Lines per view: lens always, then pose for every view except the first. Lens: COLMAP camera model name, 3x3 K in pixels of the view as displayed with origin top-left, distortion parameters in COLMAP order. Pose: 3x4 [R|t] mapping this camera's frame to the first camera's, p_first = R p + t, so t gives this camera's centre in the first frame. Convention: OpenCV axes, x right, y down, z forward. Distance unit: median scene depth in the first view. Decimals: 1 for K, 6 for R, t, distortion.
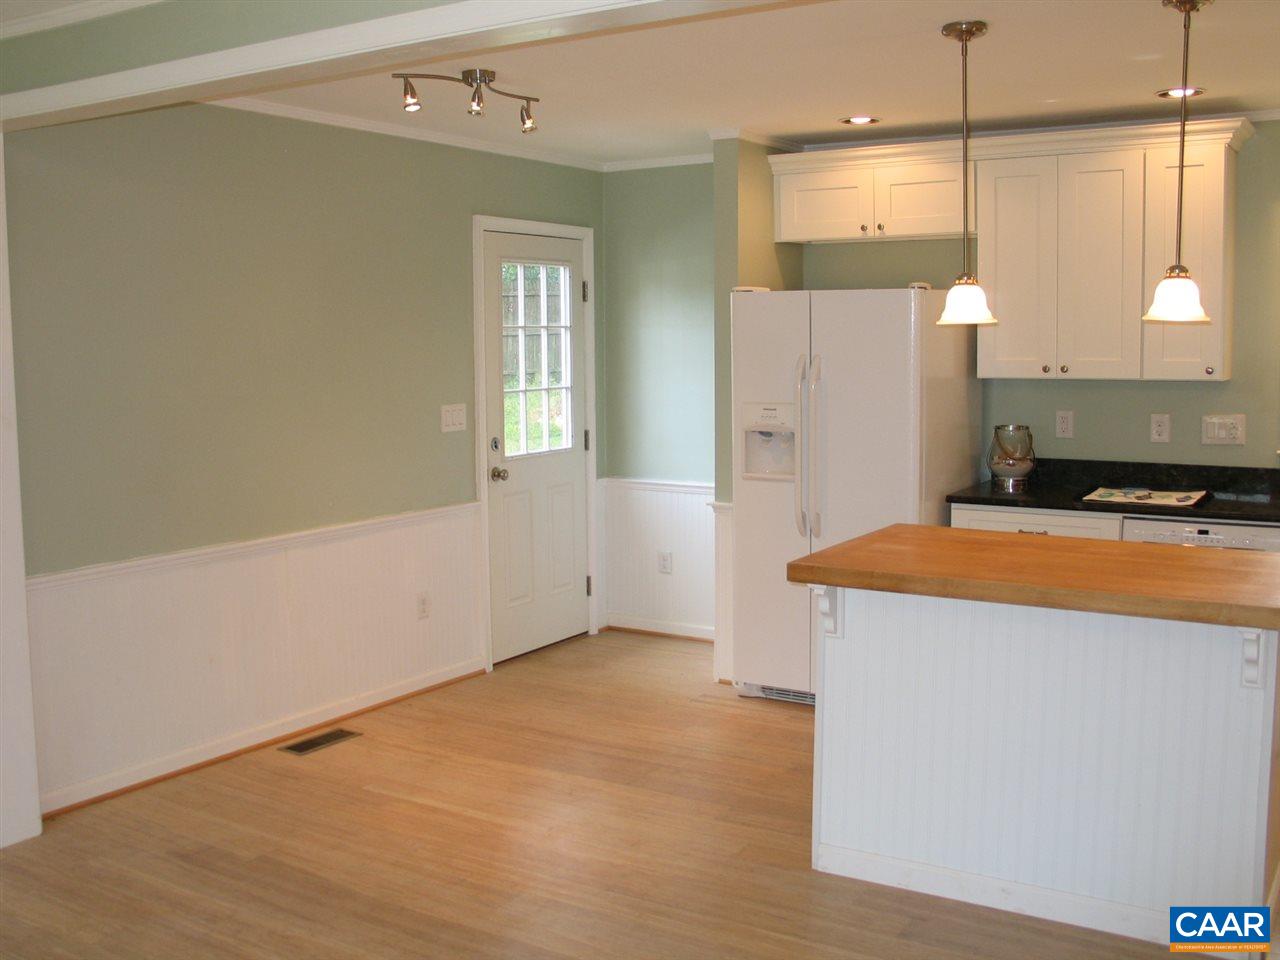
lens RADIAL K [[1302.1, 0, 638.1], [0, 1302.1, 478.7], [0, 0, 1]] dist [-0.125110, 0.000000]
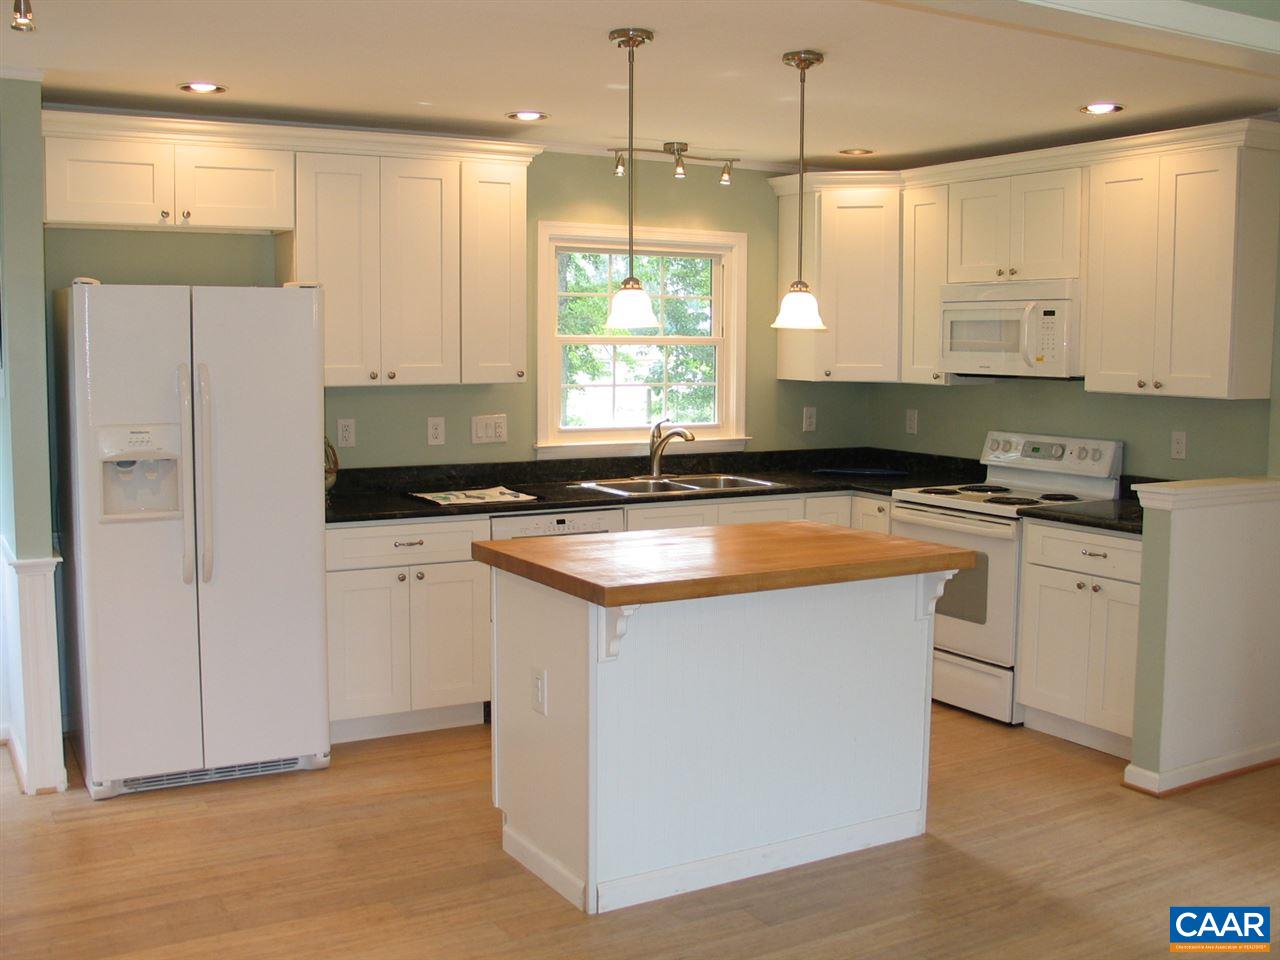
lens RADIAL K [[1302.1, 0, 642.7], [0, 1302.1, 471.4], [0, 0, 1]] dist [-0.125110, 0.000000]
pose [[0.470002, -0.072253, 0.879703, -0.467294], [0.086639, 0.995608, 0.035484, -0.031855], [-0.878403, 0.059539, 0.474198, 0.374434]]
